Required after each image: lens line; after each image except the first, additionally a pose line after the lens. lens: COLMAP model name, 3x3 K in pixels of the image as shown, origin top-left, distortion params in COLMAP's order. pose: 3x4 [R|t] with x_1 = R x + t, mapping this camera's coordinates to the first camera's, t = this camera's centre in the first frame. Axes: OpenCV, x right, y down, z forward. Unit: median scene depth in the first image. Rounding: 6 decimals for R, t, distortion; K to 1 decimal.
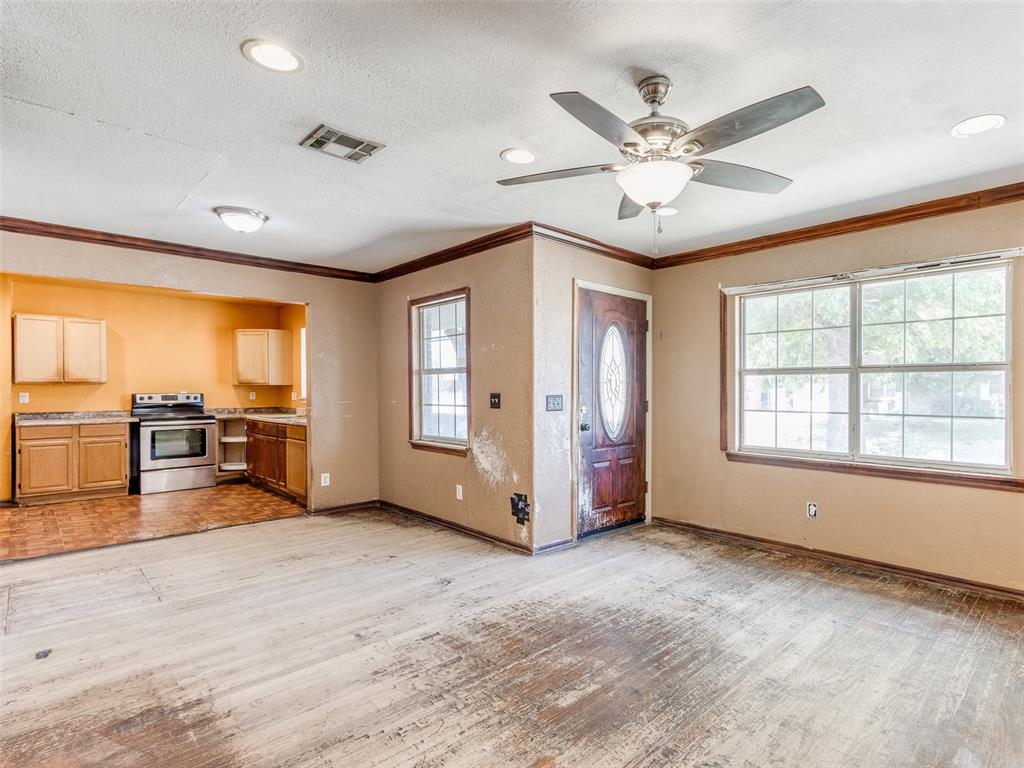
lens RADIAL K [[504.3, 0, 537.4], [0, 504.3, 391.8], [0, 0, 1]] dist [0.004079, 0.000701]
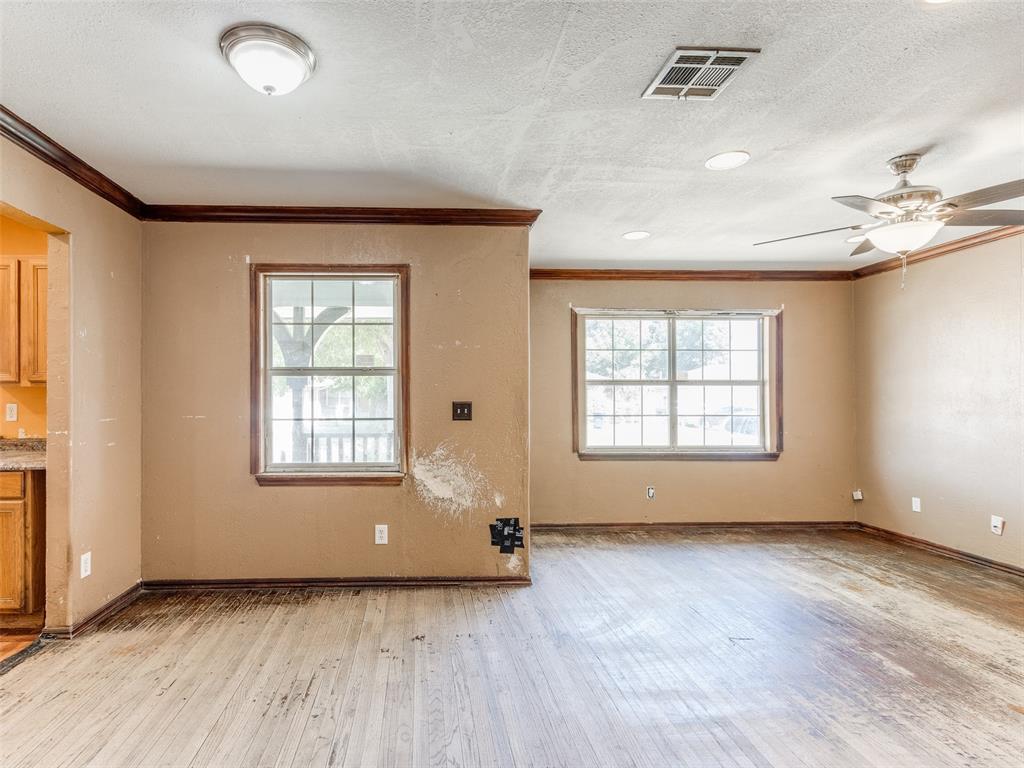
lens RADIAL K [[504.3, 0, 510.2], [0, 504.3, 392.5], [0, 0, 1]] dist [0.004079, 0.000701]
pose [[0.695361, 0.007071, 0.718626, -0.605682], [0.003763, 0.999902, -0.013480, -0.001188], [-0.718651, 0.012077, 0.695266, 0.364109]]
